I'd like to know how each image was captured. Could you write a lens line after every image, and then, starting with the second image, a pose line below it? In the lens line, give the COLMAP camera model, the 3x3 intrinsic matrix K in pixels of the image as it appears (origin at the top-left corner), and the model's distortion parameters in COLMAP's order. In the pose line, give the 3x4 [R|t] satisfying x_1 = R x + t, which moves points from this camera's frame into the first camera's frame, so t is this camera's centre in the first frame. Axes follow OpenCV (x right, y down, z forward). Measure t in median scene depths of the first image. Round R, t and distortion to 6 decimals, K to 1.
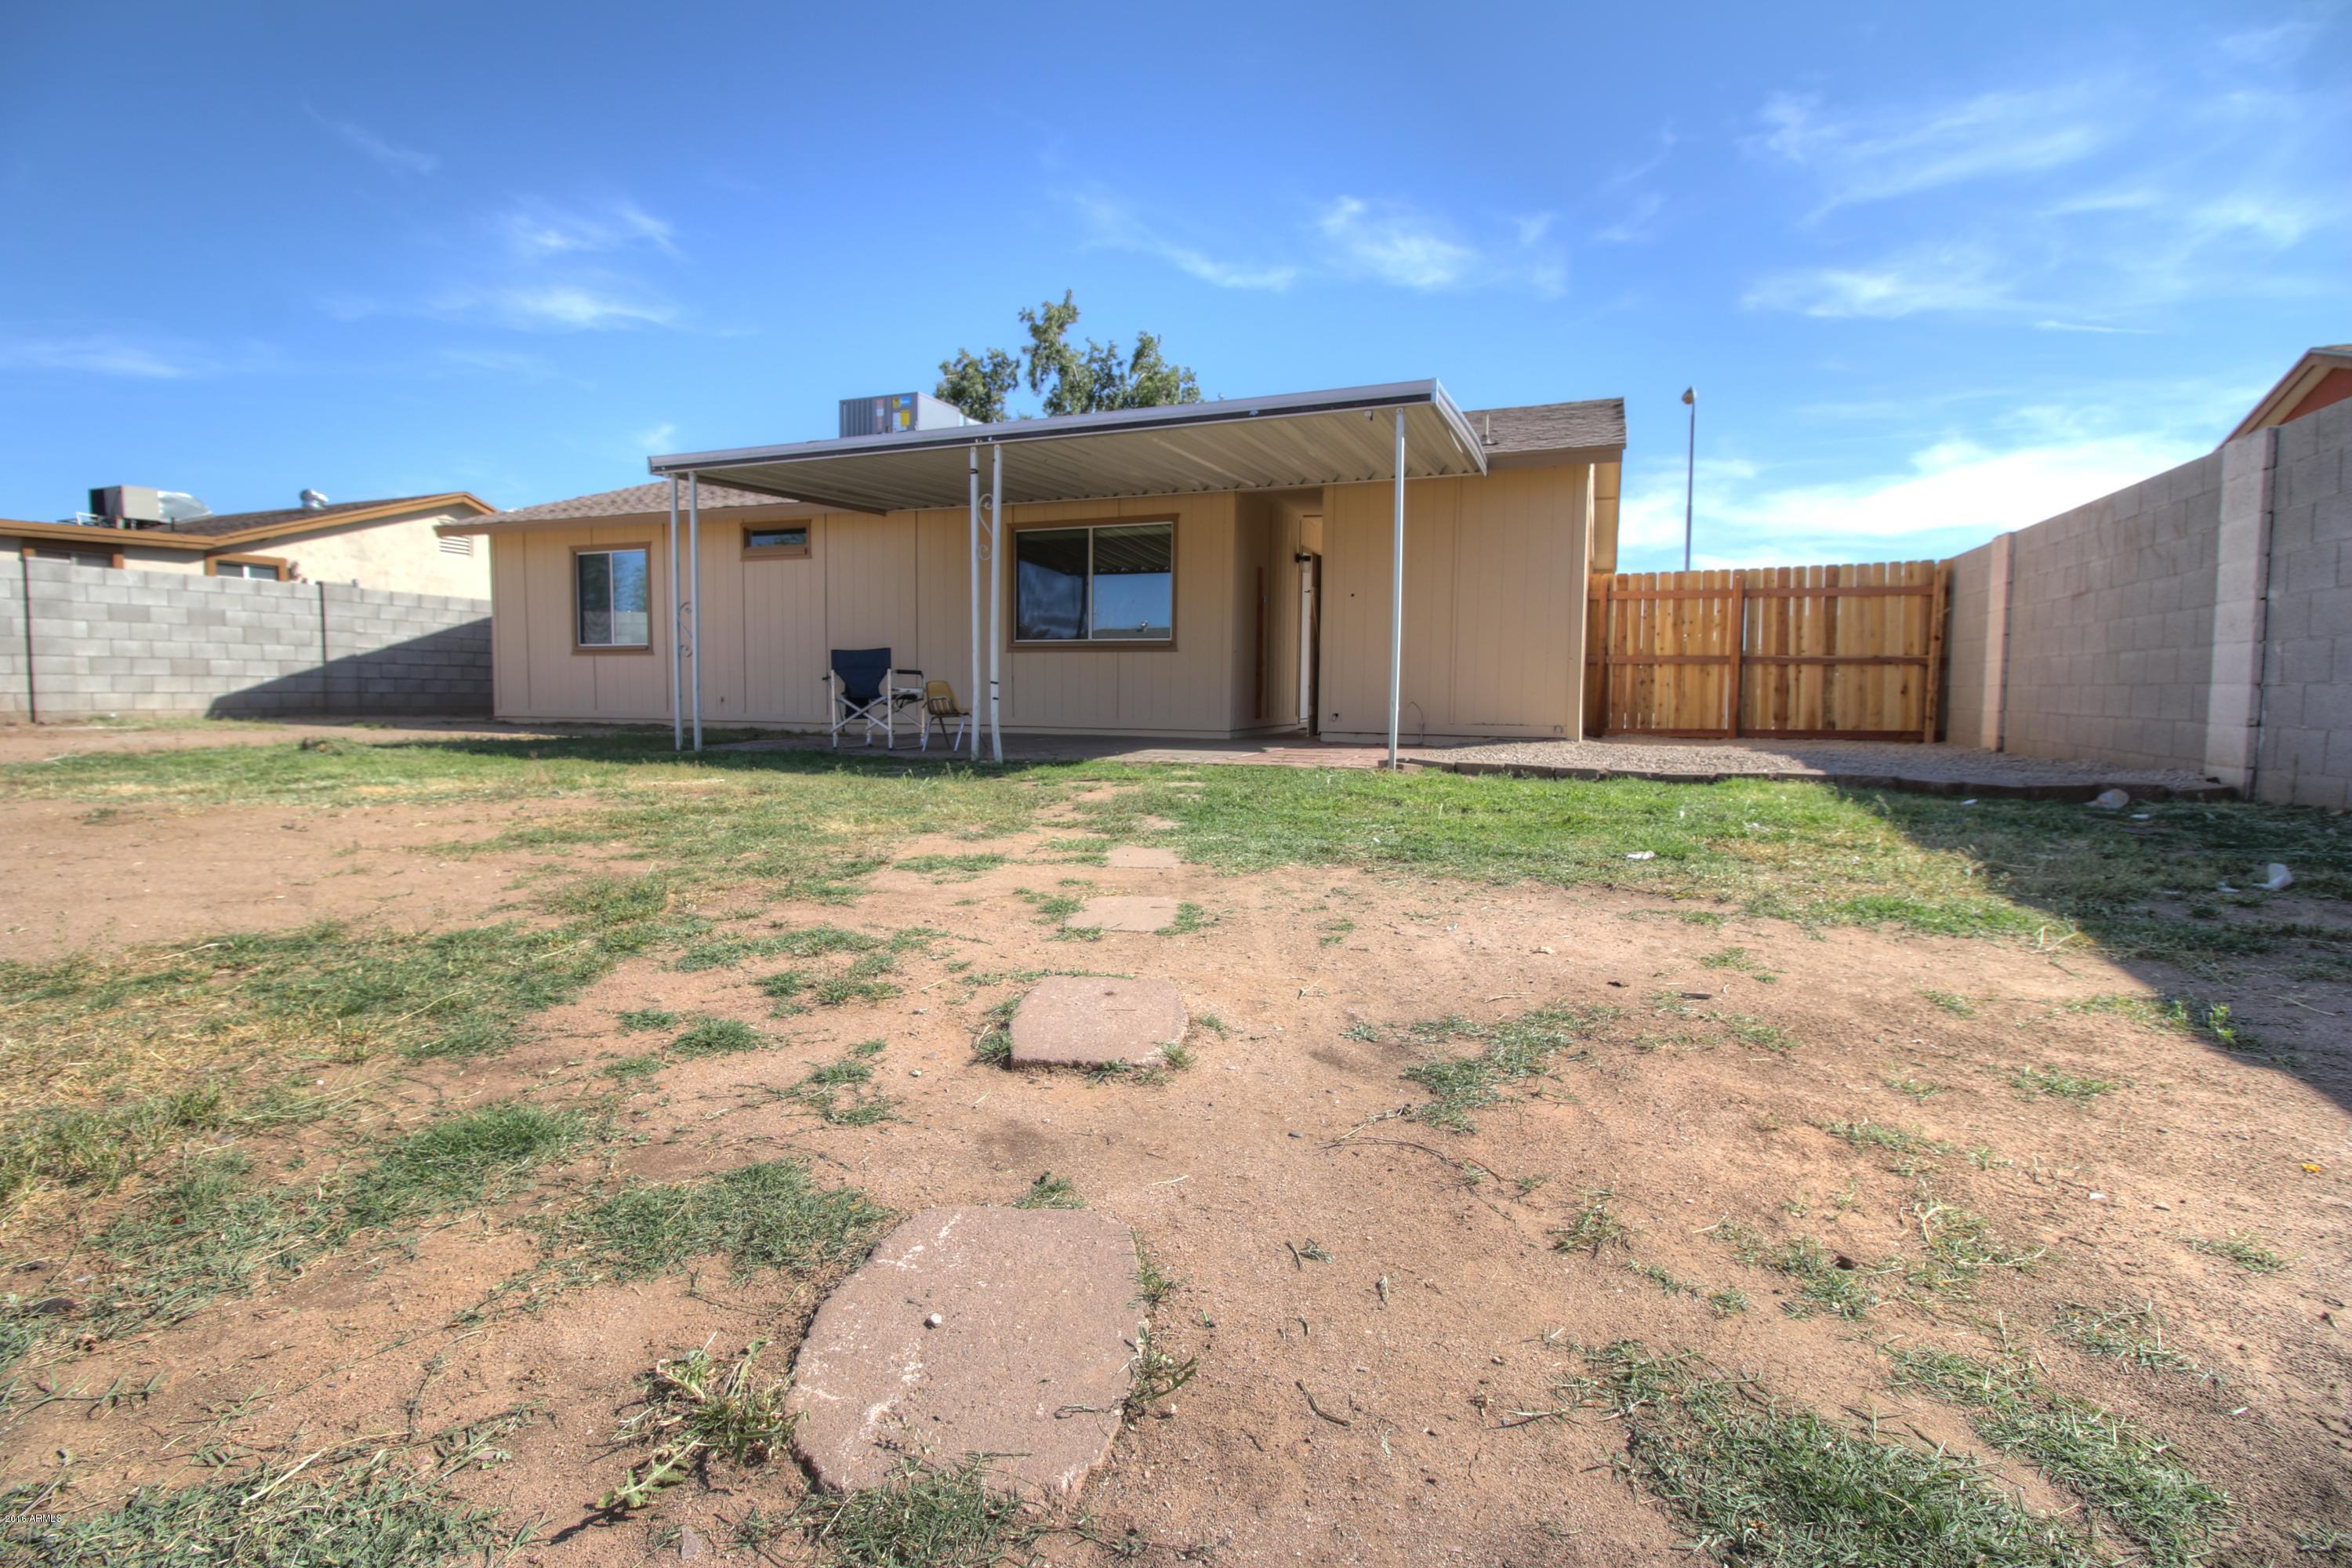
lens RADIAL K [[1081.8, 0, 1151.8], [0, 1081.8, 746.4], [0, 0, 1]] dist [-0.002723, -0.011822]
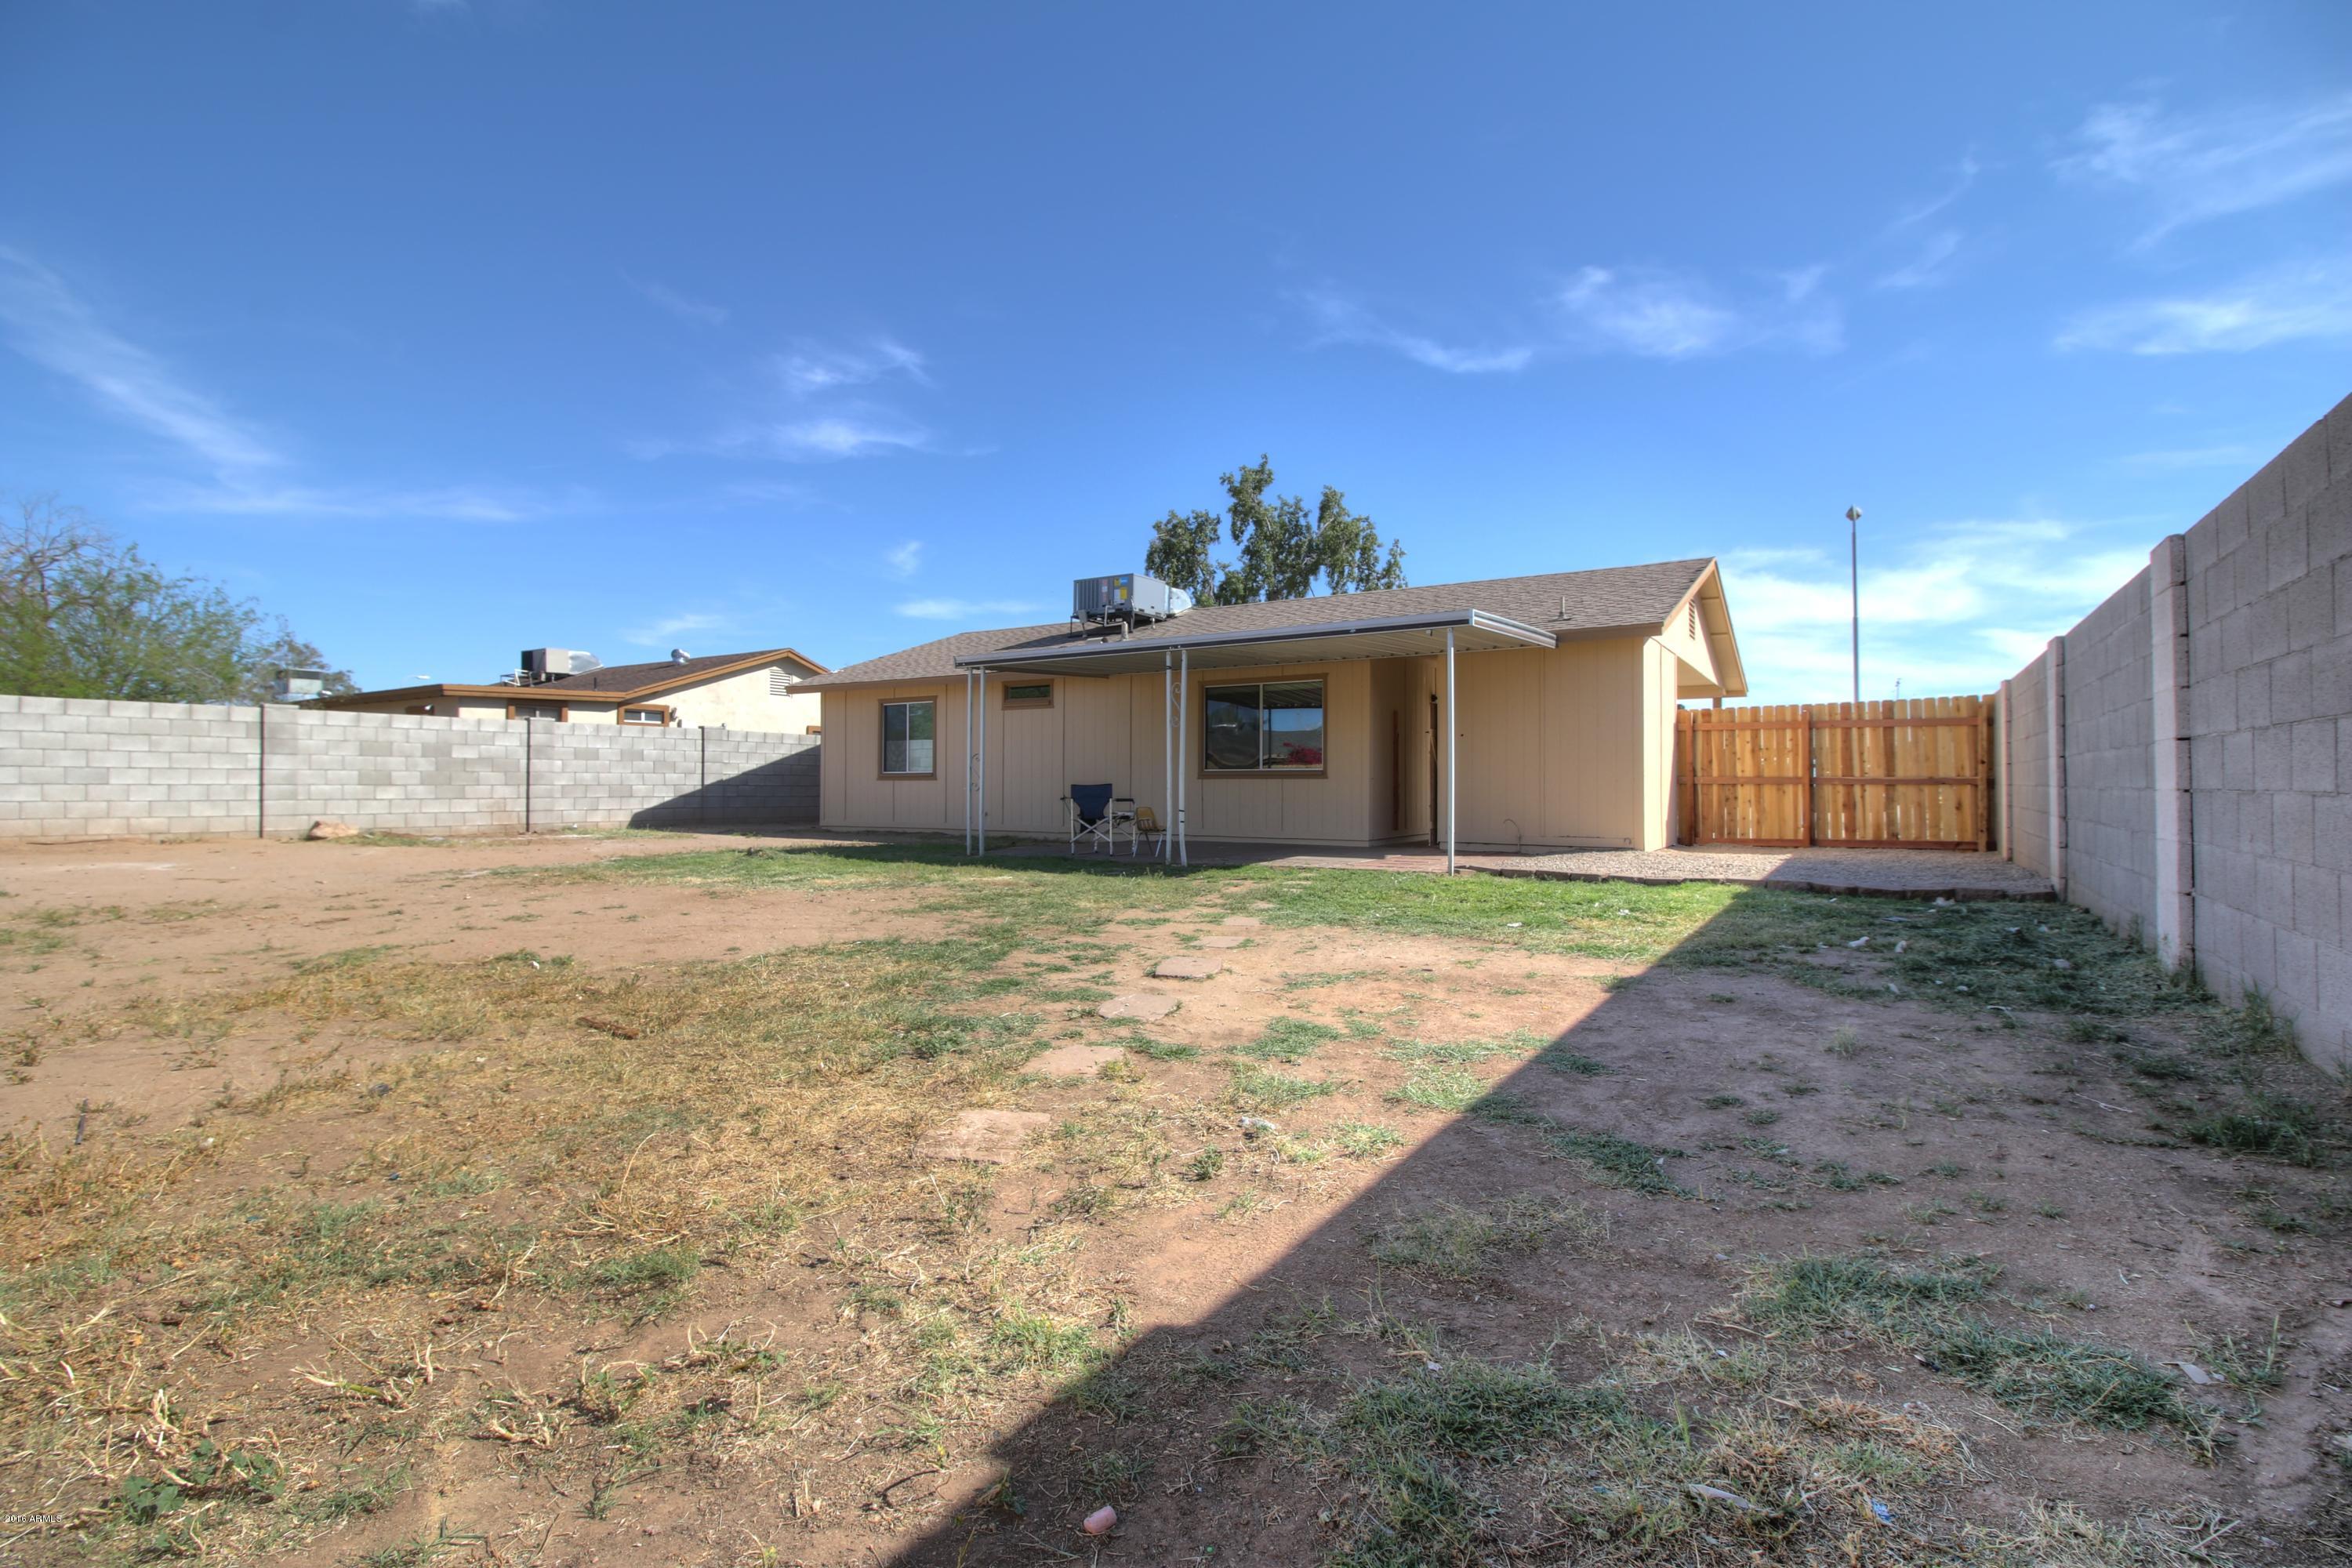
lens RADIAL K [[1081.8, 0, 1169.3], [0, 1081.8, 770.8], [0, 0, 1]] dist [-0.002723, -0.011822]
pose [[0.982724, -0.009590, -0.184828, 0.073271], [-0.002756, 0.997788, -0.066426, -0.010644], [0.185056, 0.065788, 0.980523, -0.288765]]
